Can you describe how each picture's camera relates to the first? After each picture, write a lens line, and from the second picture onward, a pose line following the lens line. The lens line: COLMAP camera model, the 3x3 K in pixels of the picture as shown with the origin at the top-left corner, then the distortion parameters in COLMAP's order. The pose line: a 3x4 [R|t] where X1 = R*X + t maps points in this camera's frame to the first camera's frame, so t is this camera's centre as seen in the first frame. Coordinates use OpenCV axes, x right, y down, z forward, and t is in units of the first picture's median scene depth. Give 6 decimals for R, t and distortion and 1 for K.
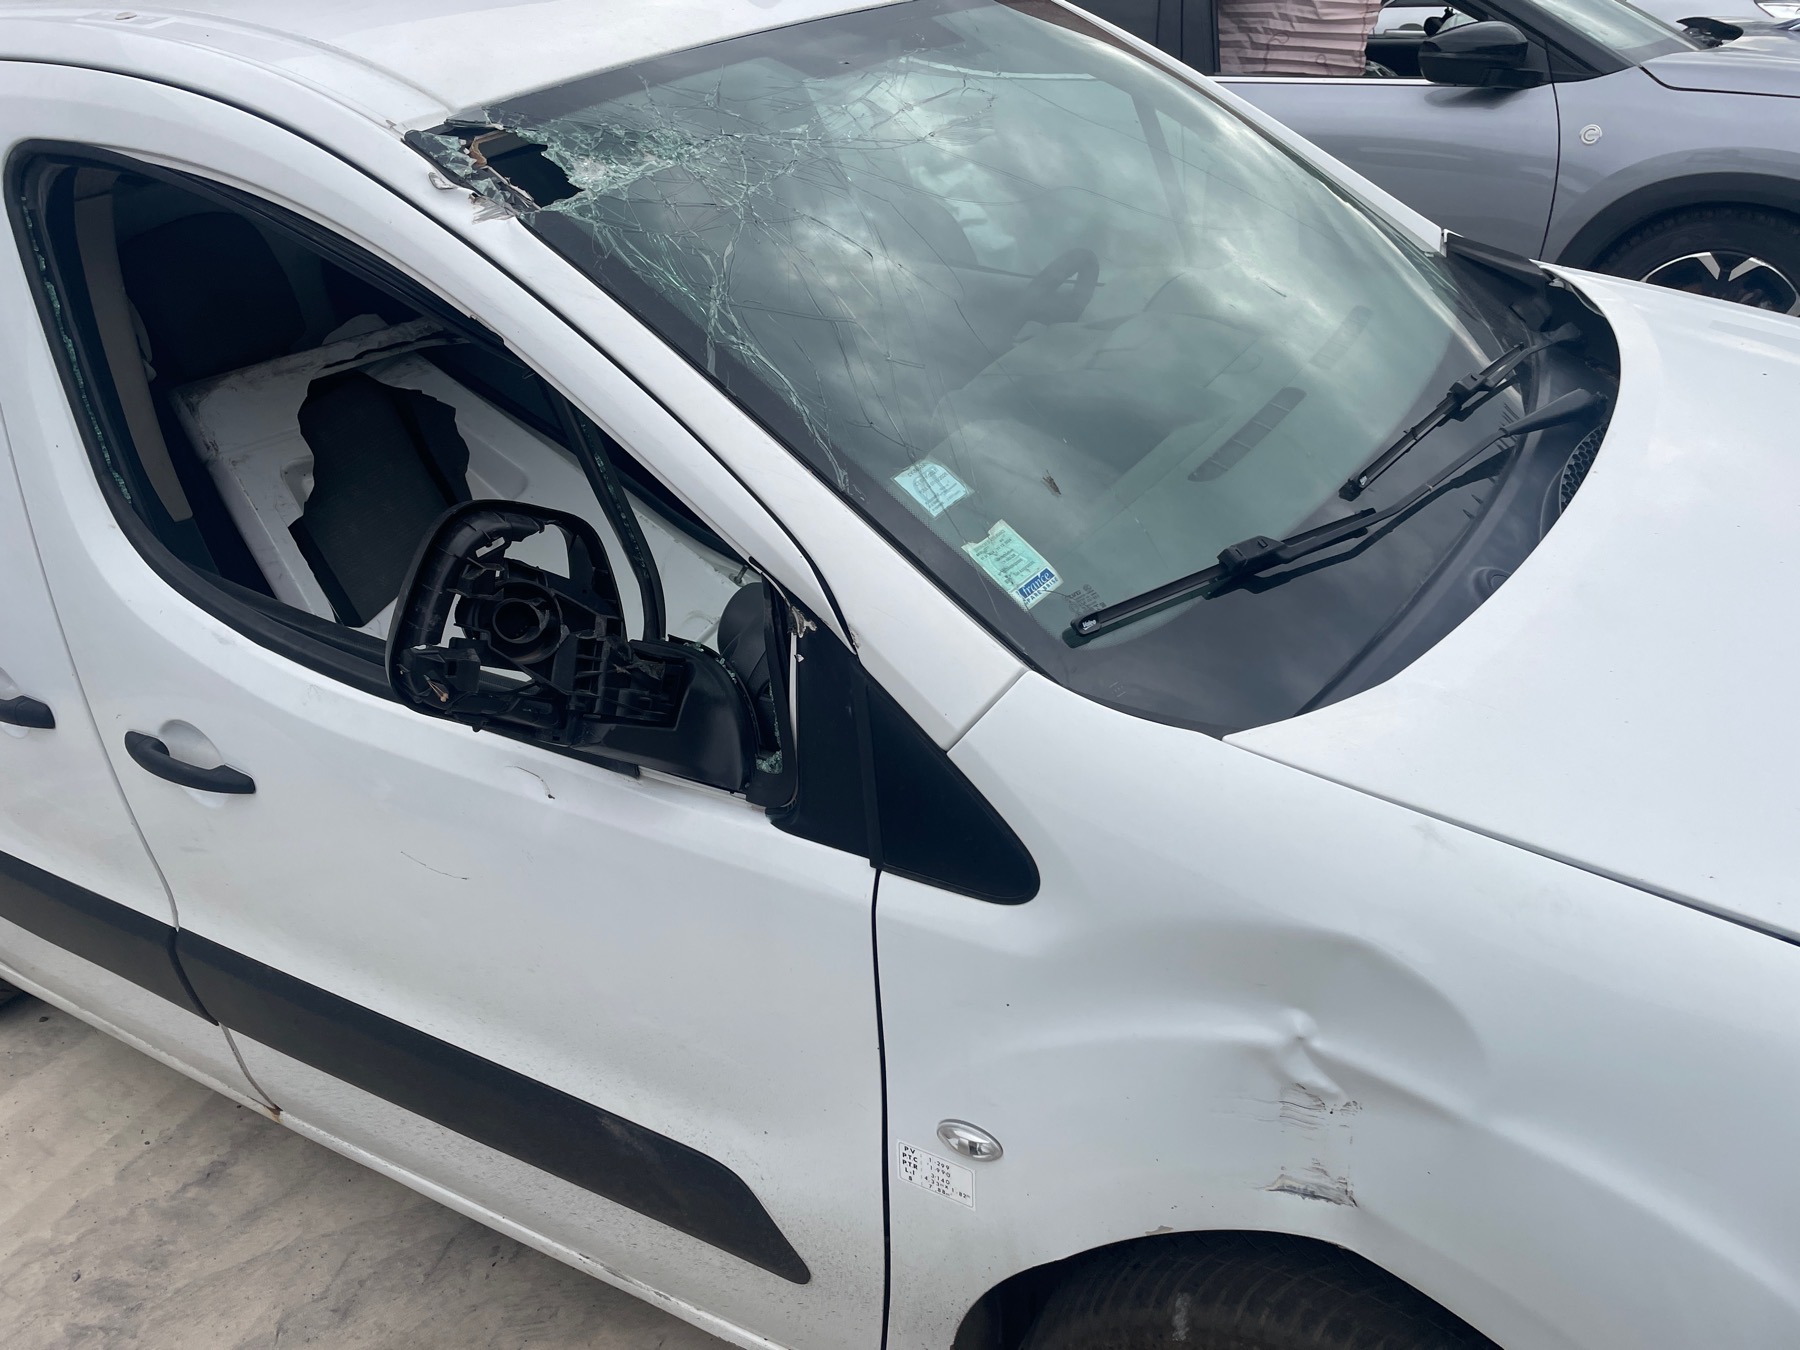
lens RADIAL K [[1461.1, 0, 907.3], [0, 1461.1, 678.5], [0, 0, 1]] dist [0.000261, -0.047648]
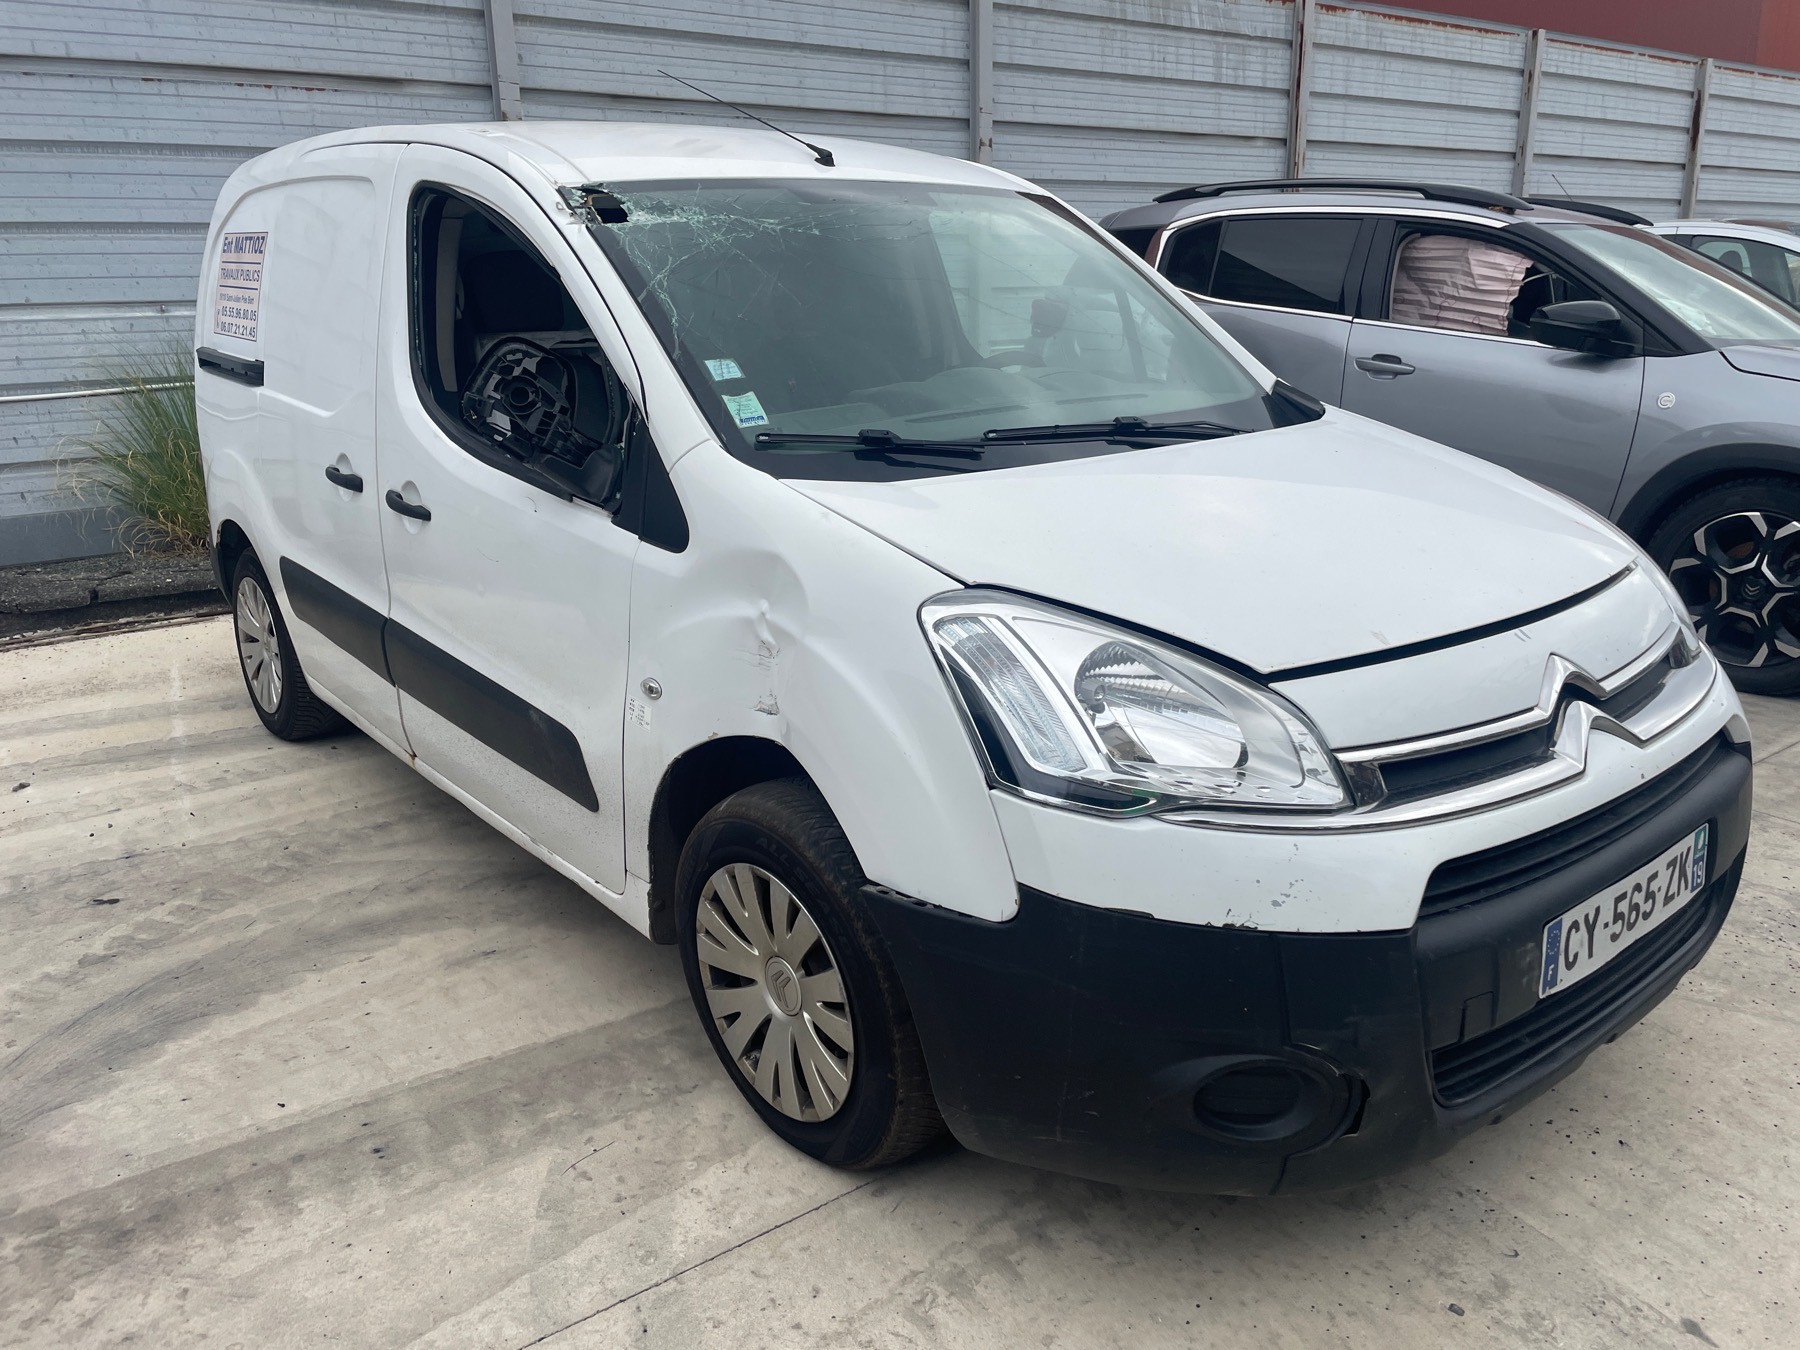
lens RADIAL K [[1461.1, 0, 905.7], [0, 1461.1, 666.6], [0, 0, 1]] dist [0.000261, -0.047648]
pose [[0.935676, 0.202456, -0.289002, 0.700225], [-0.248307, 0.959698, -0.131618, 0.353621], [0.250708, 0.194913, 0.948238, -0.581173]]
